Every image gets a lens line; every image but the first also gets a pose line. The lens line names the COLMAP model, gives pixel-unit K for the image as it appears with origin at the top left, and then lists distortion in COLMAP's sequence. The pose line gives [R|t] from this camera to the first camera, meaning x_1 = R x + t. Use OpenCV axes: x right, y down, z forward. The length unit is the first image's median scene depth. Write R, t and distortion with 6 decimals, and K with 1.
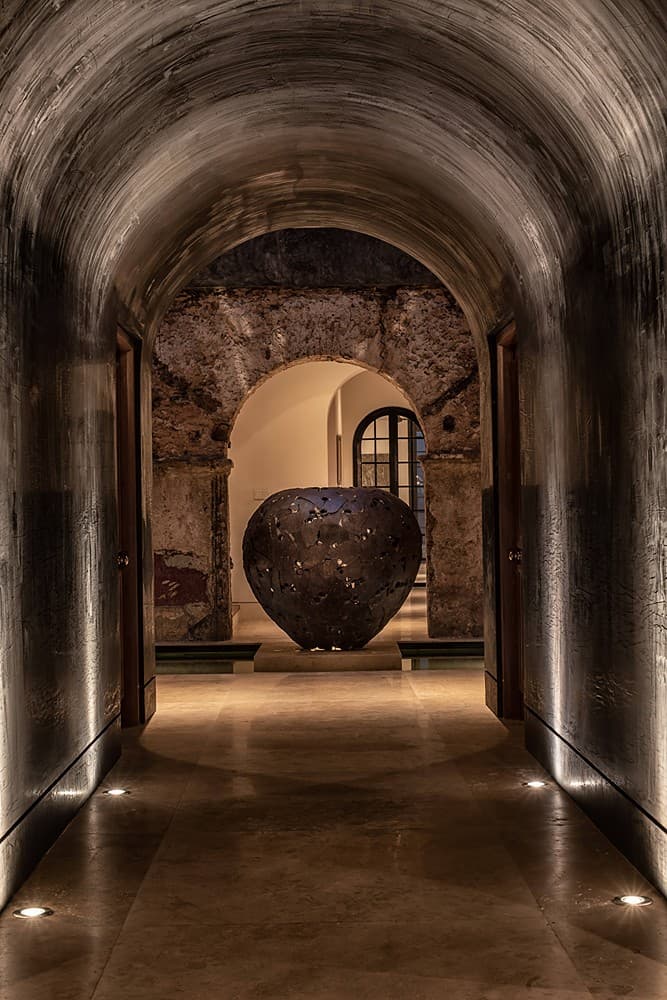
lens RADIAL K [[1479.6, 0, 336.9], [0, 1479.6, 531.3], [0, 0, 1]] dist [0.032767, -0.010887]
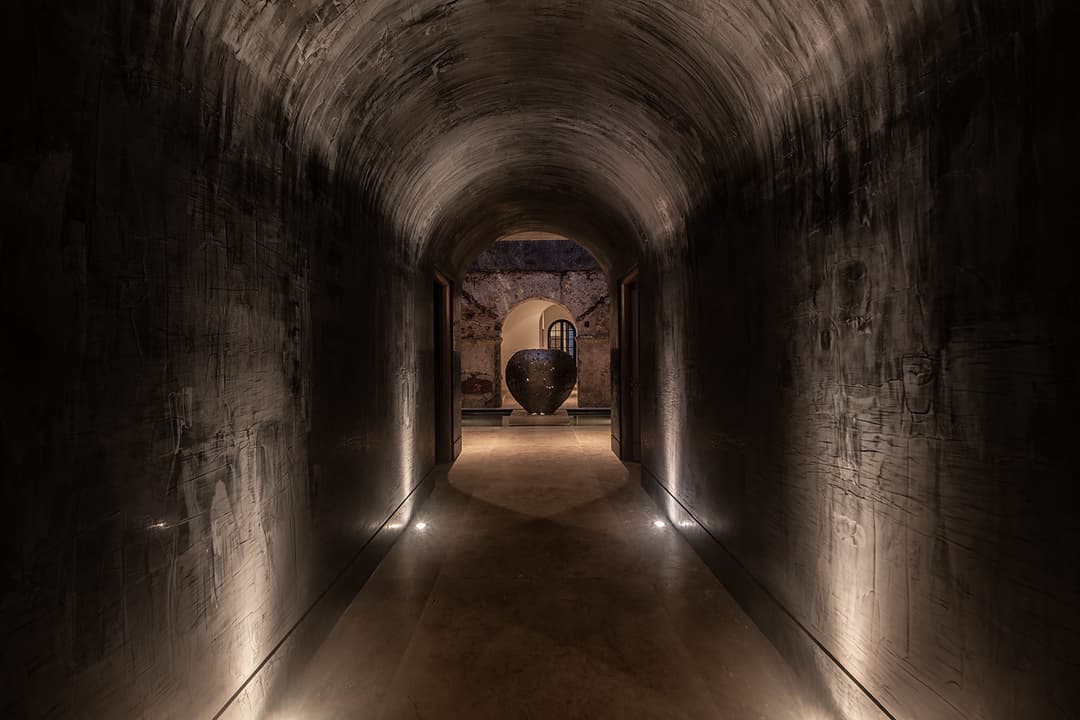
lens RADIAL K [[1597.9, 0, 540.0], [0, 1597.9, 360.0], [0, 0, 1]] dist [0.032767, -0.010887]
pose [[0.999894, 0.007550, -0.012413, 0.022163], [-0.007976, 0.999369, -0.034621, 0.064667], [0.012144, 0.034717, 0.999323, -1.331848]]
